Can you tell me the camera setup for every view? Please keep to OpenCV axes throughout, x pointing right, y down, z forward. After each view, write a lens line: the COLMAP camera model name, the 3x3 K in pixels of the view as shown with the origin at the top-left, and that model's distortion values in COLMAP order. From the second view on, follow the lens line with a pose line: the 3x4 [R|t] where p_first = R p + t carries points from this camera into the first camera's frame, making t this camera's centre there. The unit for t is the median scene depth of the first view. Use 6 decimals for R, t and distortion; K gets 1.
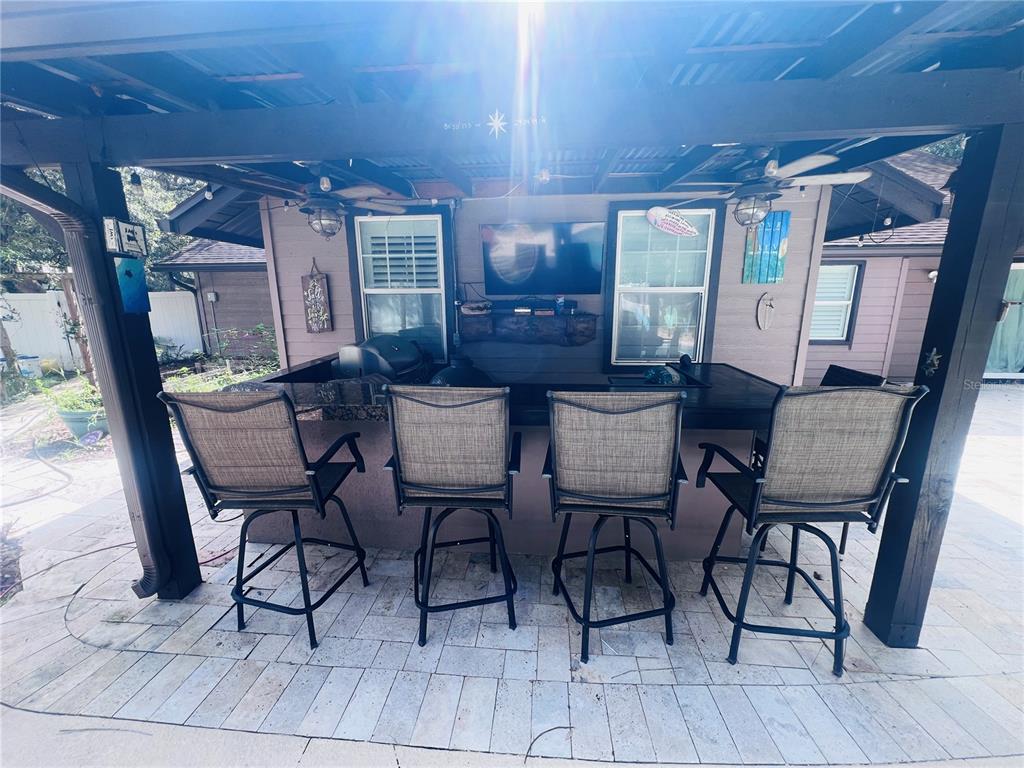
lens RADIAL K [[407.4, 0, 512.0], [0, 407.4, 384.0], [0, 0, 1]] dist [0.000159, -0.000030]
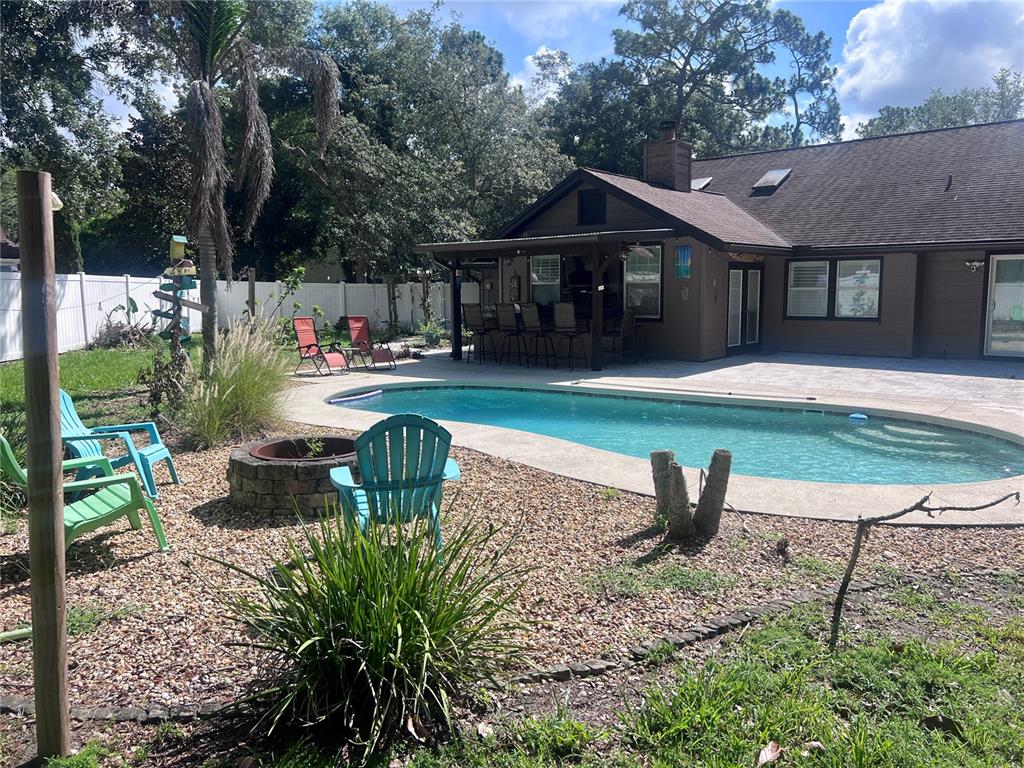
lens RADIAL K [[792.1, 0, 512.0], [0, 792.1, 384.0], [0, 0, 1]] dist [0.045534, -0.054799]
pose [[0.802282, 0.072843, -0.592484, 1.745340], [-0.126066, 0.990816, -0.048890, 0.439305], [0.583481, 0.113916, 0.804098, -2.006859]]
